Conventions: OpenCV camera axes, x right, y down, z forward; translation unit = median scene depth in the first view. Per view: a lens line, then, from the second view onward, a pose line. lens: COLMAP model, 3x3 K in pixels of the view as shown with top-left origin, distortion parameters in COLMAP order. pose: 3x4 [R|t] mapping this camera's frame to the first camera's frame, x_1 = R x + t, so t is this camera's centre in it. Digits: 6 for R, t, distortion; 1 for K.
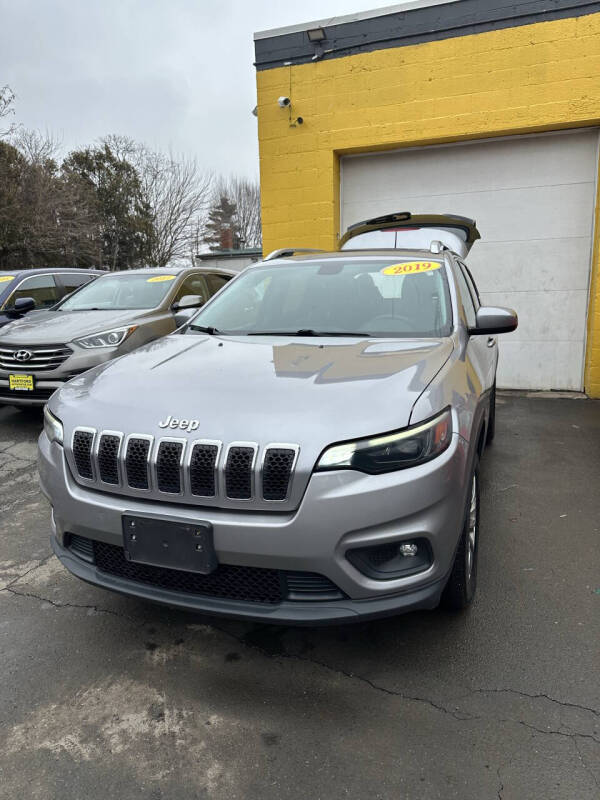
lens RADIAL K [[578.7, 0, 289.6], [0, 578.7, 399.7], [0, 0, 1]] dist [0.029682, -0.001009]
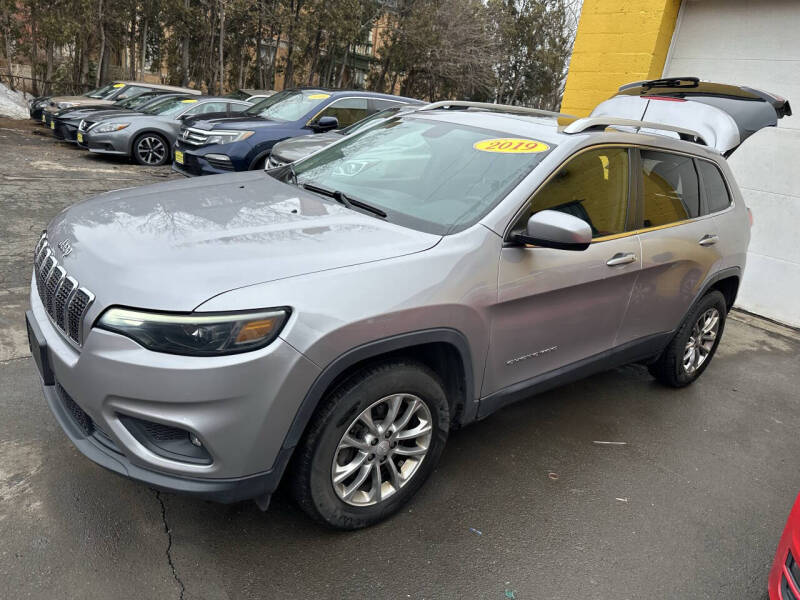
lens RADIAL K [[577.4, 0, 400.0], [0, 577.4, 300.0], [0, 0, 1]] dist [0.000995, -0.001434]
pose [[0.853236, 0.286299, -0.435915, 0.834695], [-0.239033, 0.957565, 0.161037, -0.188240], [0.463522, -0.033204, 0.885463, 0.326567]]
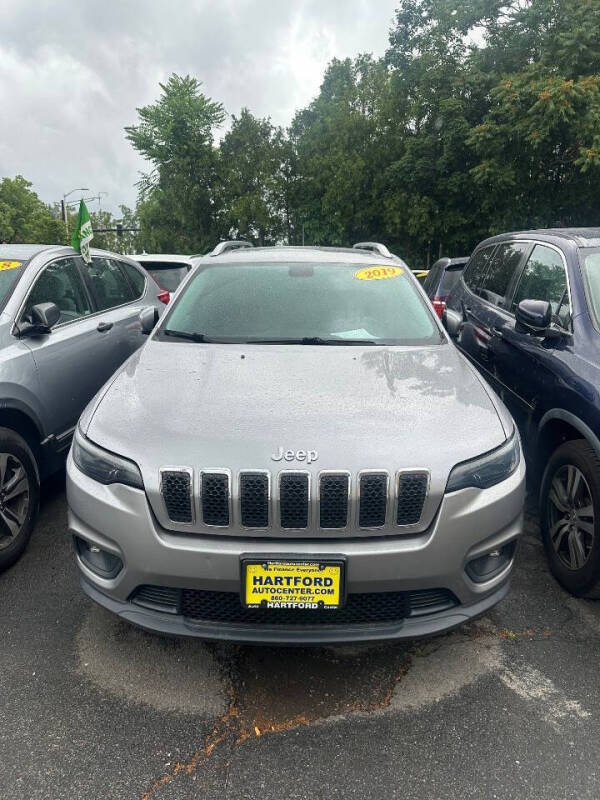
lens RADIAL K [[586.1, 0, 300.0], [0, 586.1, 400.0], [0, 0, 1]] dist [-0.007301, -0.001687]
pose [[0.933911, -0.055690, 0.353142, -0.513447], [0.041743, 0.998023, 0.046995, -0.092013], [-0.355061, -0.029148, 0.934388, 0.108854]]
